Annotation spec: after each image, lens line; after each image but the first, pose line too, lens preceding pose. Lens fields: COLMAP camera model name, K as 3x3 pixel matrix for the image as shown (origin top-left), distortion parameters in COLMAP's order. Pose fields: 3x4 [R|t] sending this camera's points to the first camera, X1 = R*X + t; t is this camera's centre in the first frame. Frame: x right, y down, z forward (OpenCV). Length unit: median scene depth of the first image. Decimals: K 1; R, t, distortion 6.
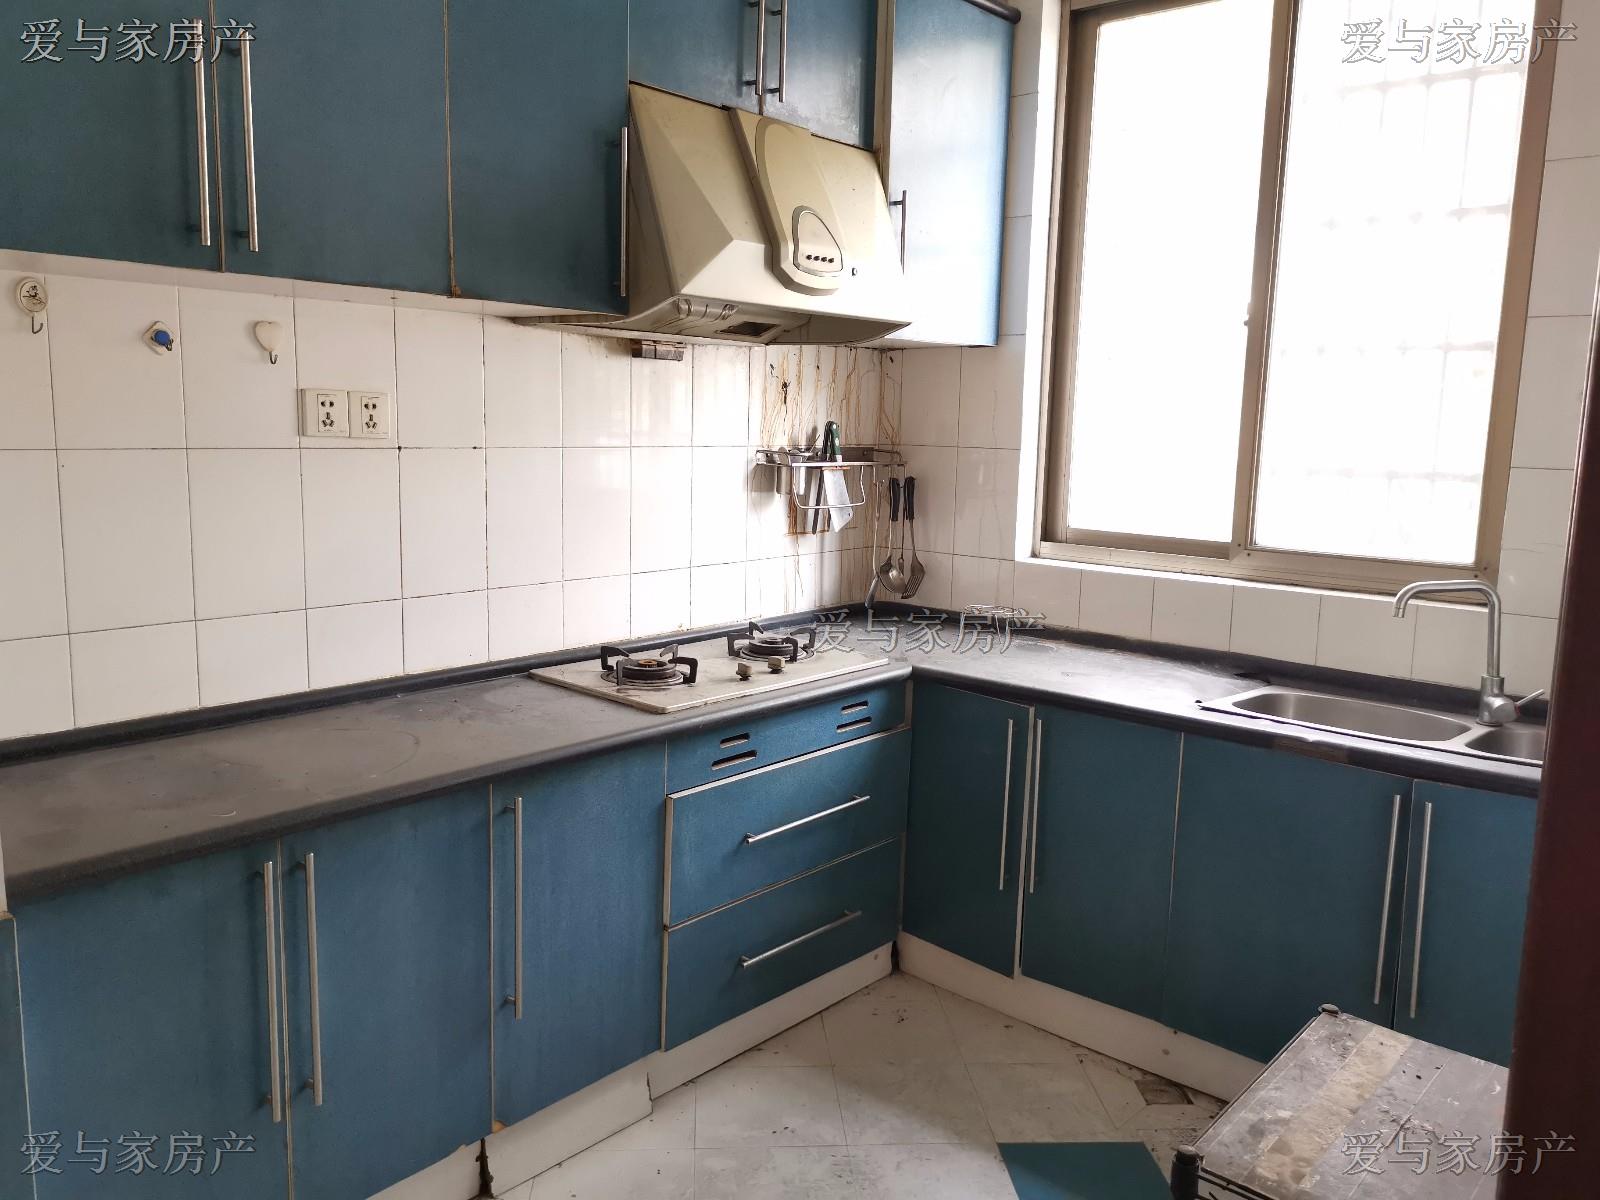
lens RADIAL K [[1234.5, 0, 799.8], [0, 1234.5, 602.9], [0, 0, 1]] dist [0.039363, -0.000762]
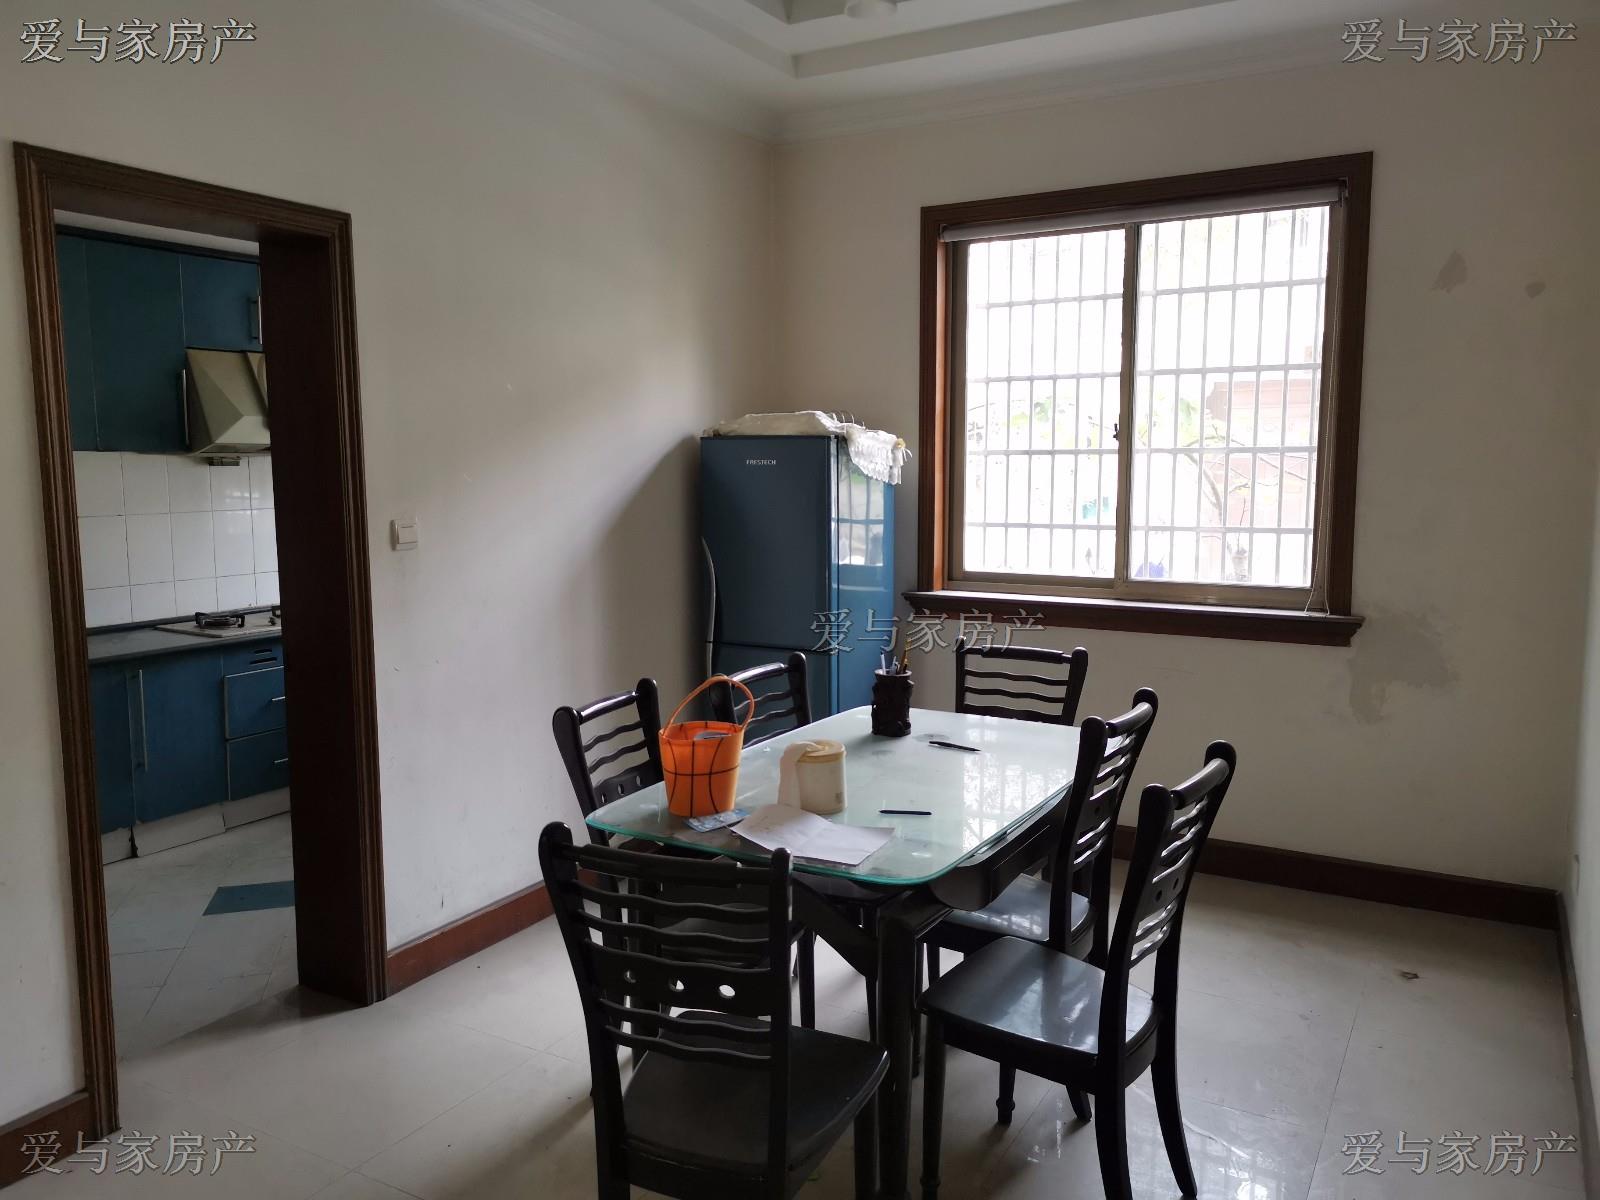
lens RADIAL K [[1234.5, 0, 800.5], [0, 1234.5, 592.7], [0, 0, 1]] dist [0.039363, -0.000762]
pose [[0.980312, -0.051690, 0.190569, 0.456318], [0.057788, 0.997975, -0.026579, 0.124762], [-0.188809, 0.037068, 0.981314, -1.271118]]
